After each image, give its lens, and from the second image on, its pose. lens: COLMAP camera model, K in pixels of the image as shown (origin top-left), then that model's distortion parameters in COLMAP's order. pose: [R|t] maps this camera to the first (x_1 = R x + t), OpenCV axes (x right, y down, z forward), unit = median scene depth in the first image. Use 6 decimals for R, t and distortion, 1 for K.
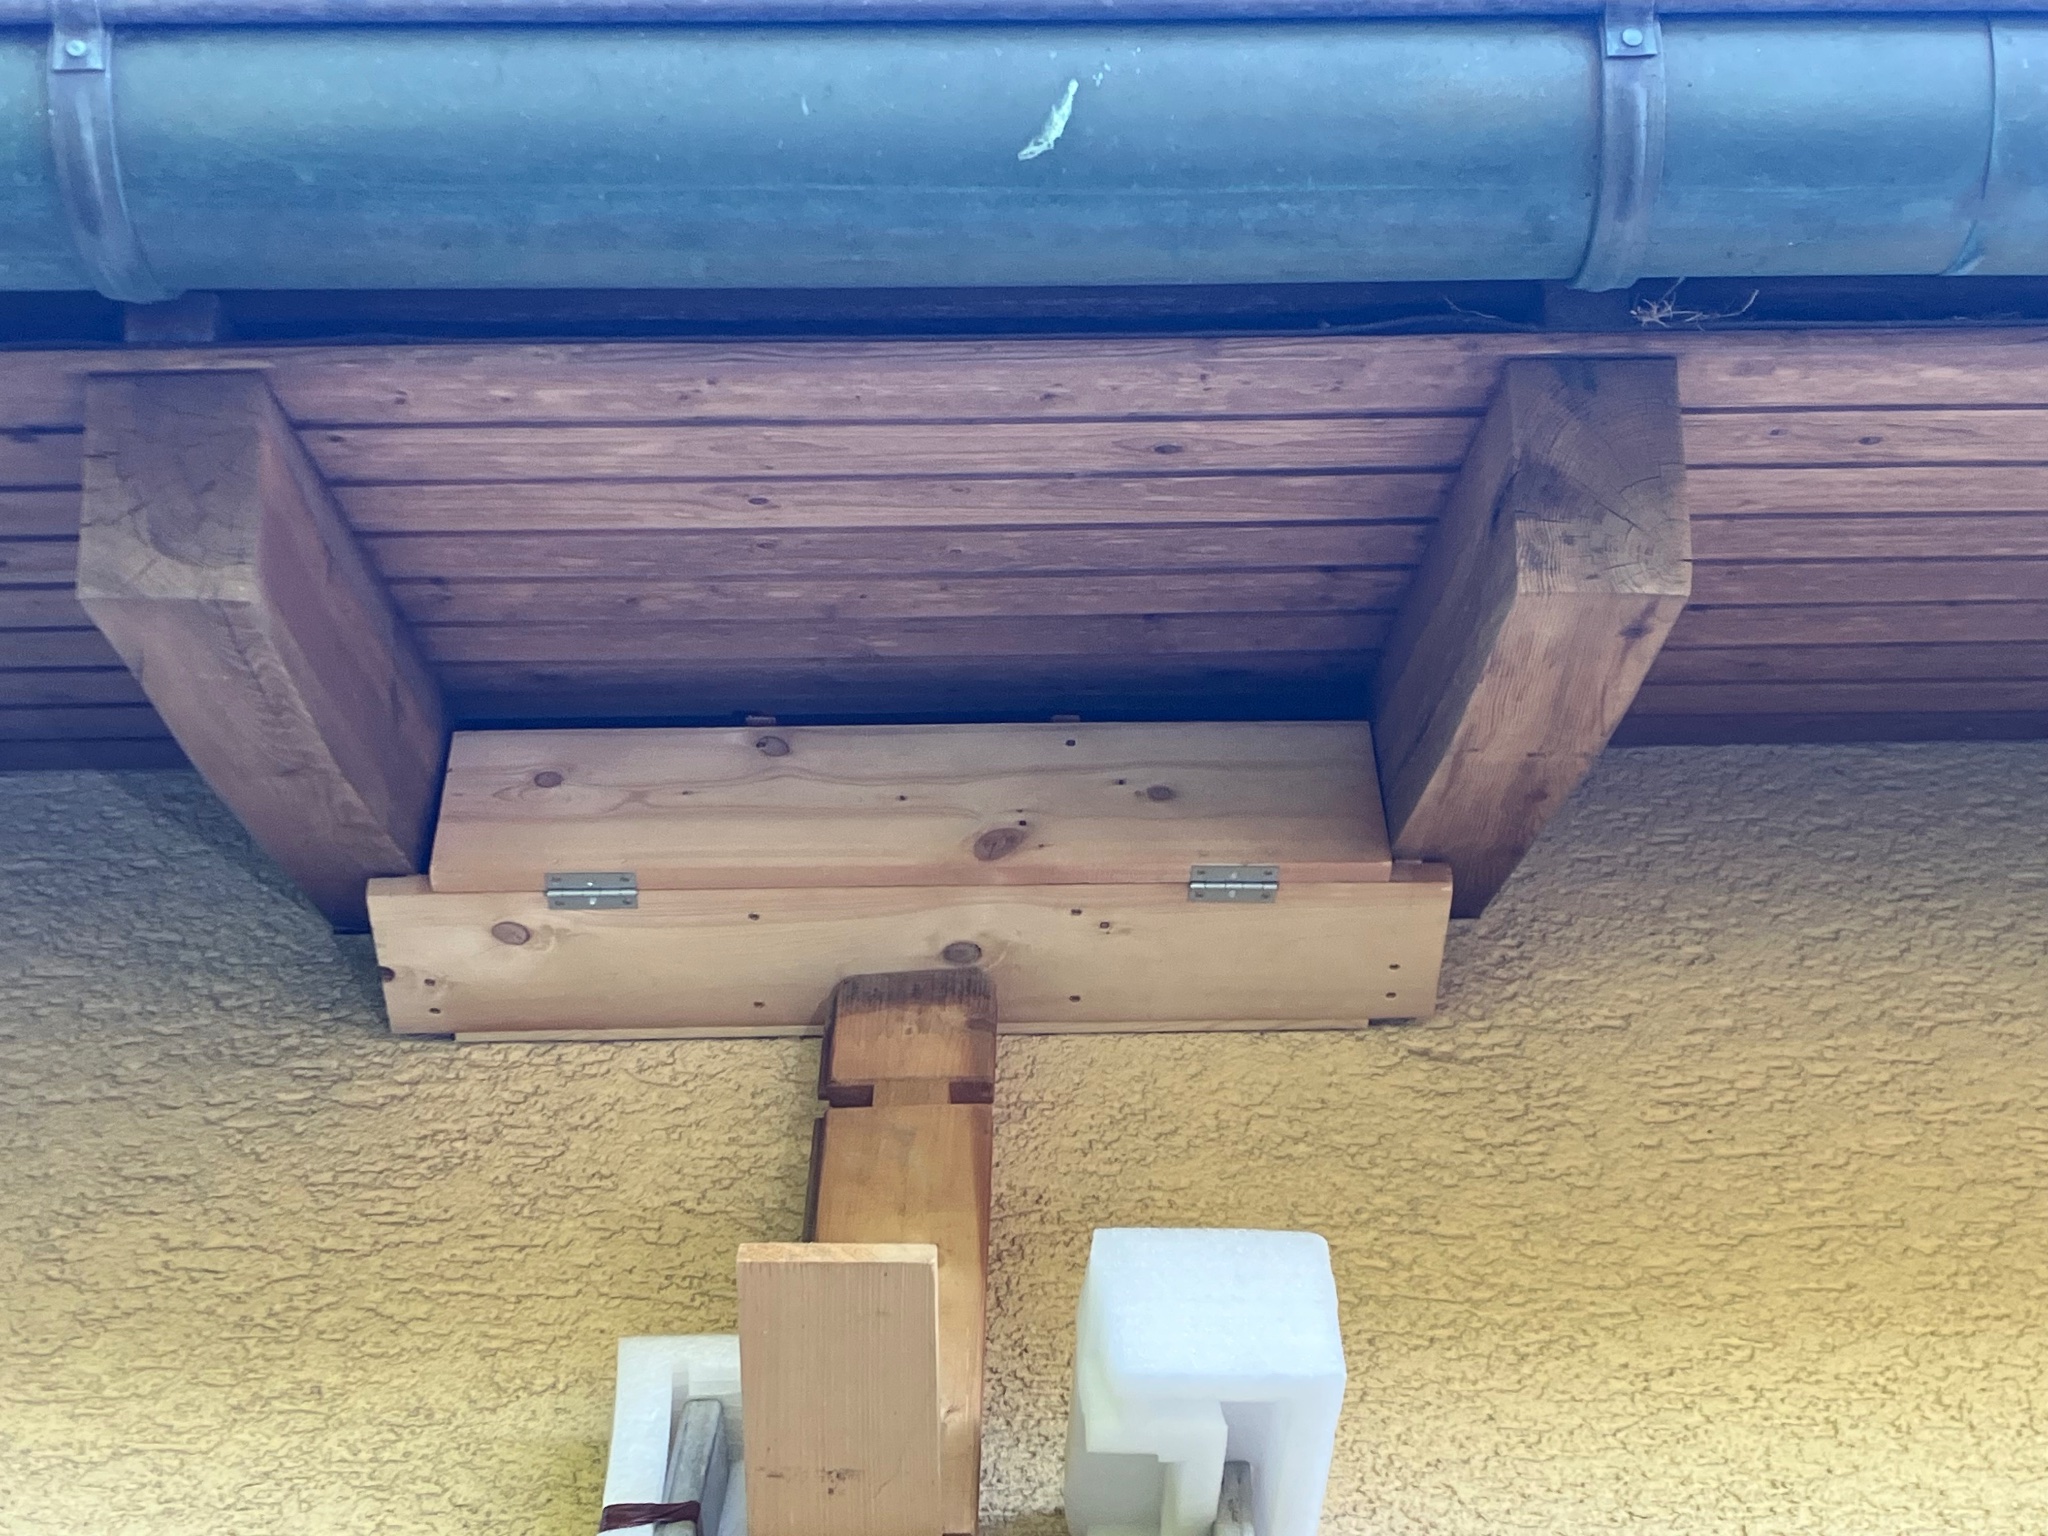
lens RADIAL K [[3112.2, 0, 1024.0], [0, 3112.2, 768.0], [0, 0, 1]] dist [0.230753, -0.953386]
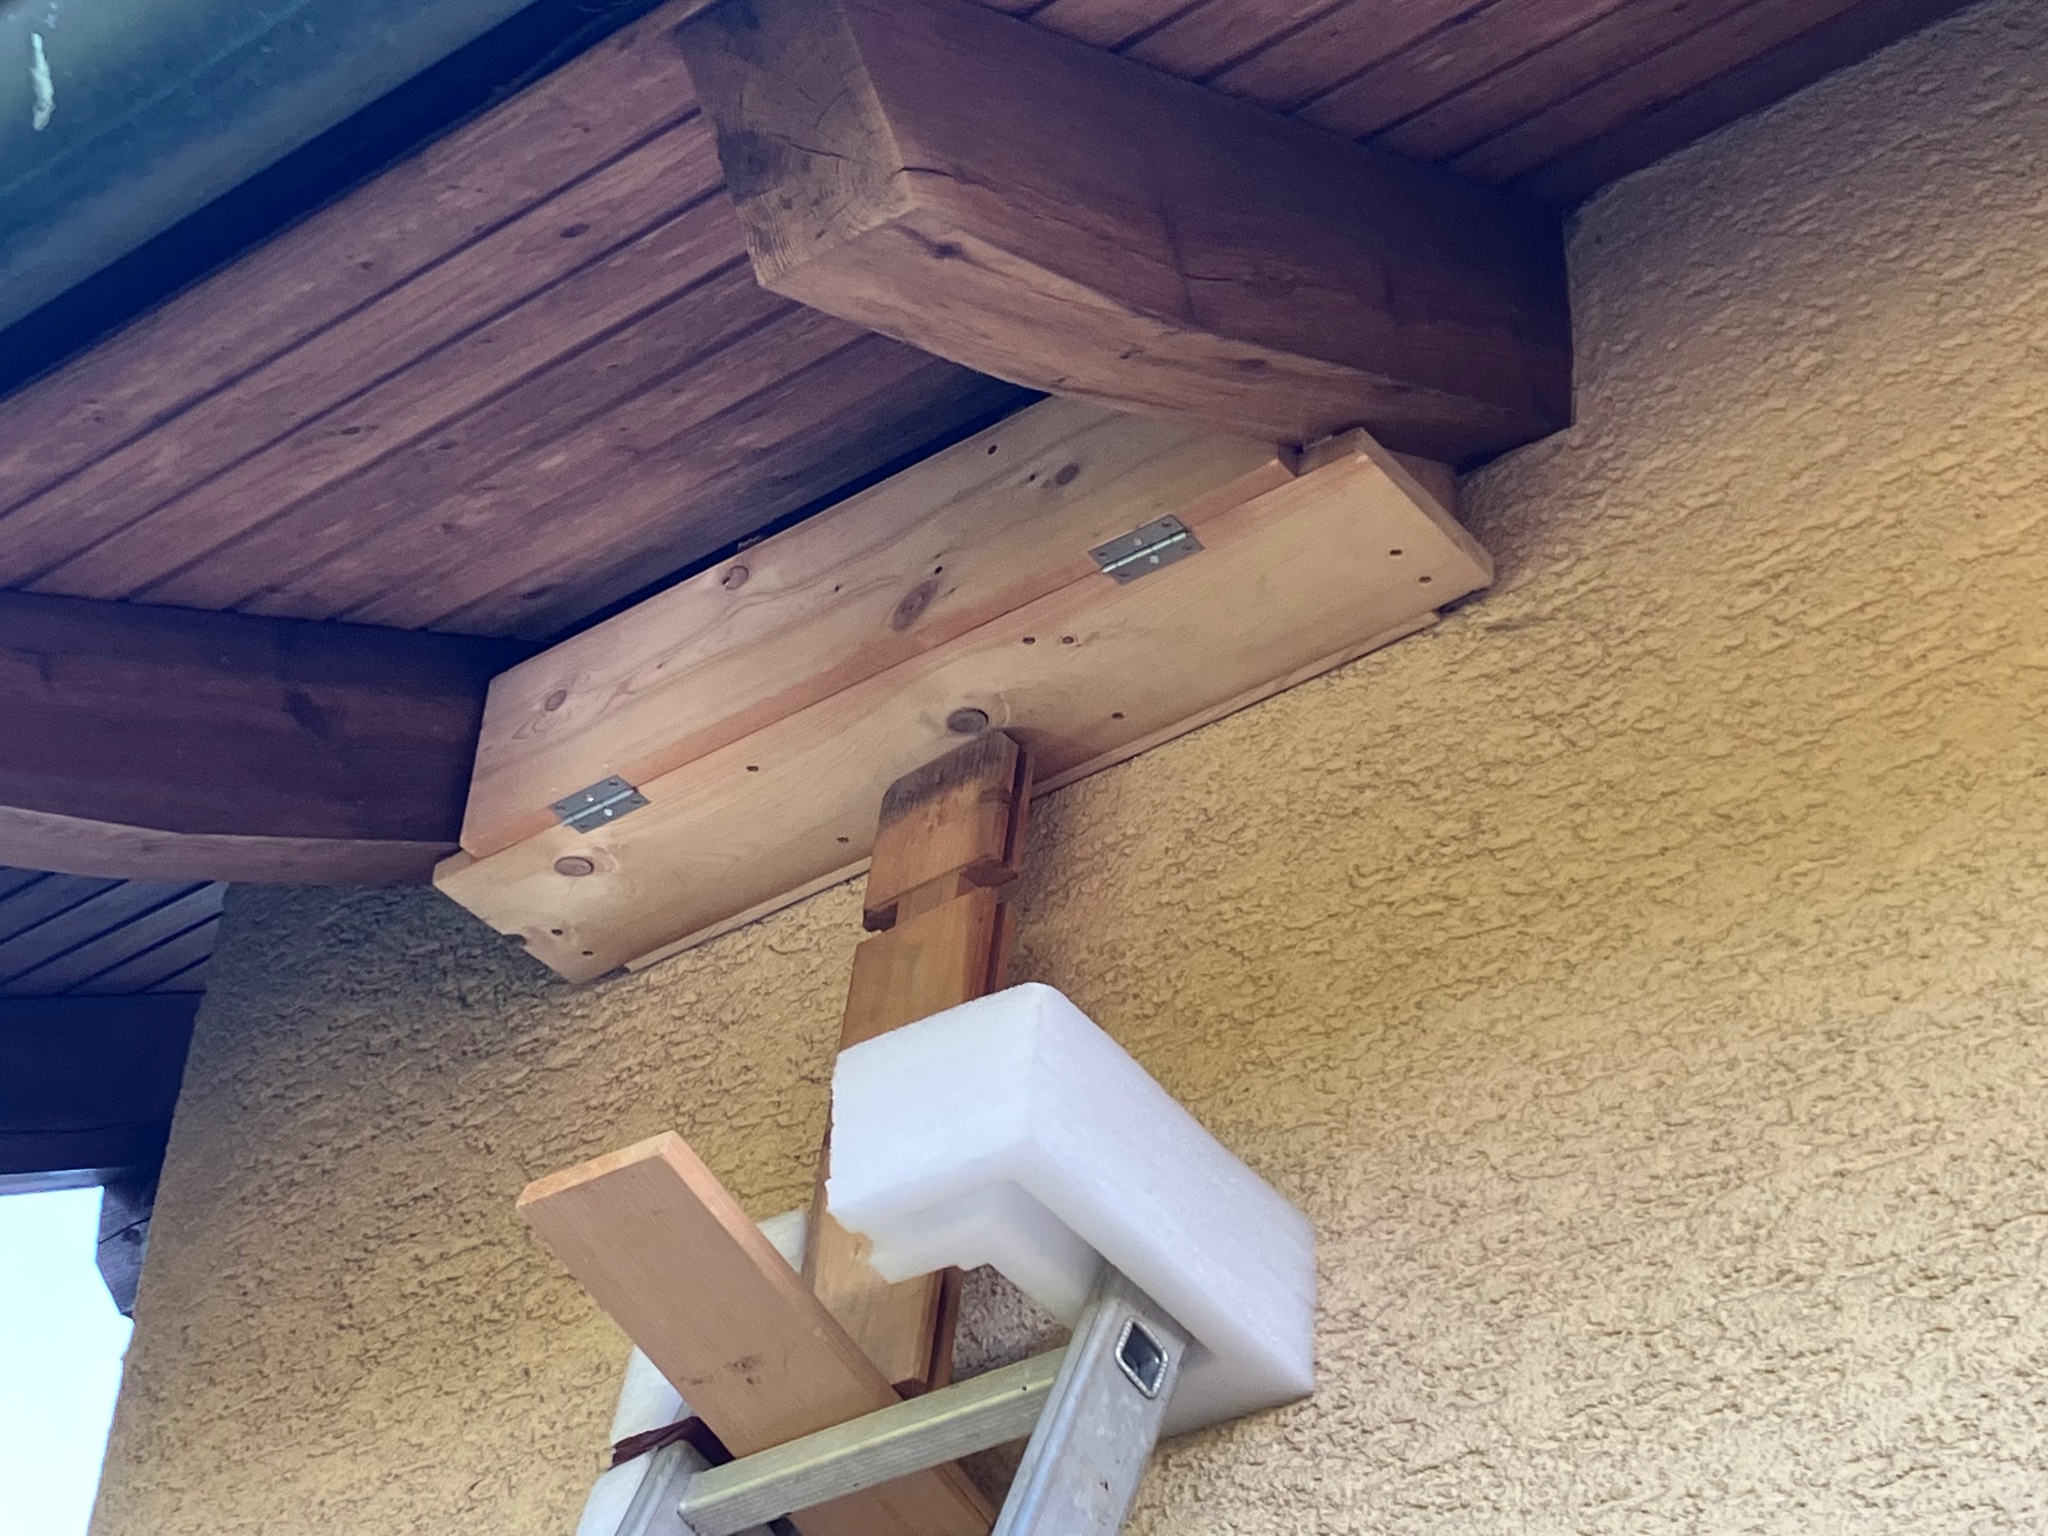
lens RADIAL K [[3885.4, 0, 1024.0], [0, 3885.4, 768.0], [0, 0, 1]] dist [0.339509, -2.211175]
pose [[0.774912, -0.330184, -0.538971, 0.602945], [0.398978, 0.916883, 0.011935, 0.066544], [0.490233, -0.224286, 0.842240, 0.068240]]
